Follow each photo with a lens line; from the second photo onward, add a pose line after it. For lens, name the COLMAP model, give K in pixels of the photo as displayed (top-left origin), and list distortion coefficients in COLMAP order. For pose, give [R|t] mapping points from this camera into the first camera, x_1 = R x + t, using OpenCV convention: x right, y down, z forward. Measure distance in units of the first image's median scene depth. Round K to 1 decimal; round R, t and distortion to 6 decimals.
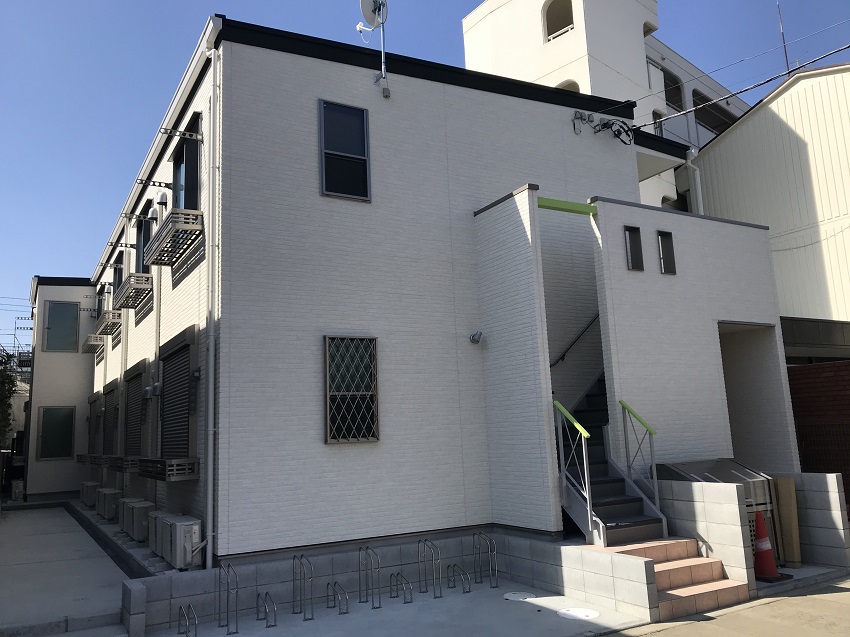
lens RADIAL K [[695.1, 0, 425.0], [0, 695.1, 318.5], [0, 0, 1]] dist [0.002447, -0.000166]
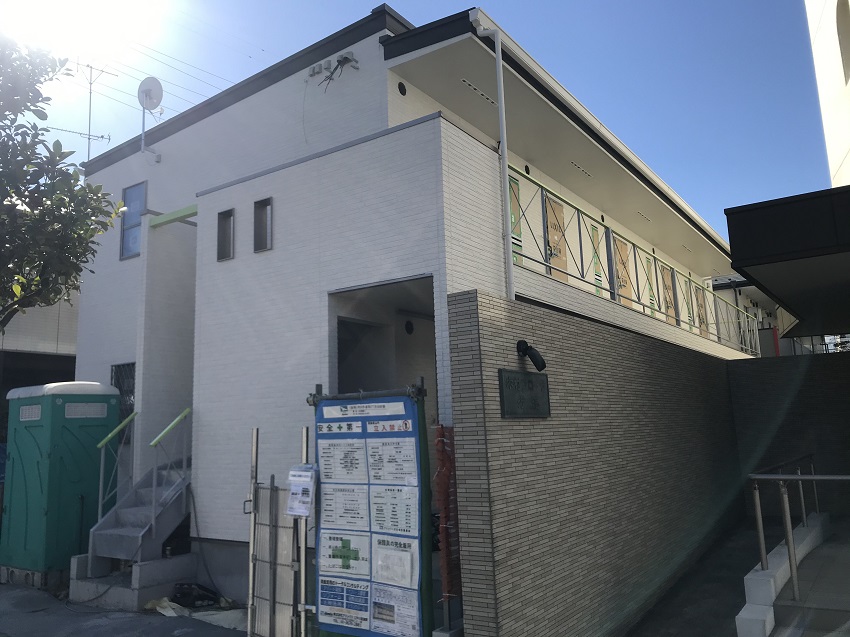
lens RADIAL K [[695.1, 0, 425.0], [0, 695.1, 318.5], [0, 0, 1]] dist [0.002447, -0.000166]
pose [[0.430984, -0.111835, -0.895403, 1.170379], [0.165679, 0.985228, -0.043308, 0.083197], [0.887019, -0.129685, 0.443146, 0.799336]]
